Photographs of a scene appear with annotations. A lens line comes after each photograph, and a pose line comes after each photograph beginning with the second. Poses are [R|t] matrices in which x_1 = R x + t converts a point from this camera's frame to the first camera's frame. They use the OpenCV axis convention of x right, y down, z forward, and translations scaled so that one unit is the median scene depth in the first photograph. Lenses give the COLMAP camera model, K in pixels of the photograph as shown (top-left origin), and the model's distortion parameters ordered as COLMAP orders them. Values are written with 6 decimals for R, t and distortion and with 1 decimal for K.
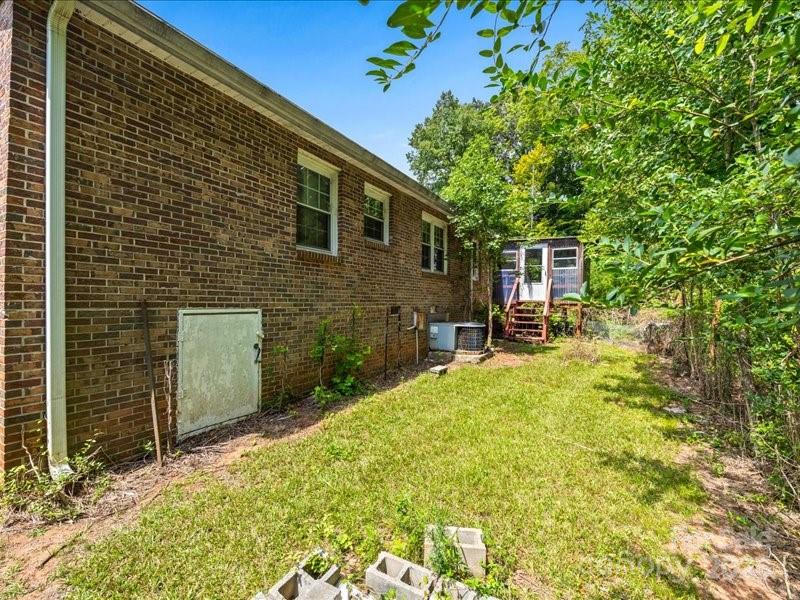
lens RADIAL K [[356.6, 0, 402.6], [0, 356.6, 301.3], [0, 0, 1]] dist [-0.000132, 0.000137]
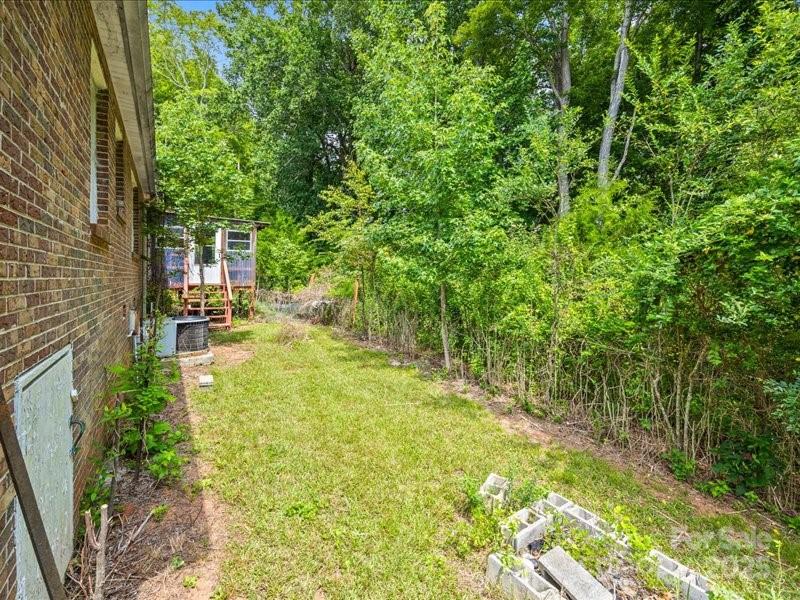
lens RADIAL K [[356.6, 0, 399.9], [0, 356.6, 300.7], [0, 0, 1]] dist [-0.000132, 0.000137]
pose [[0.459825, -0.065957, 0.885557, -0.318582], [0.001176, 0.997282, 0.073667, -0.038041], [-0.888009, -0.032833, 0.458653, 0.198460]]
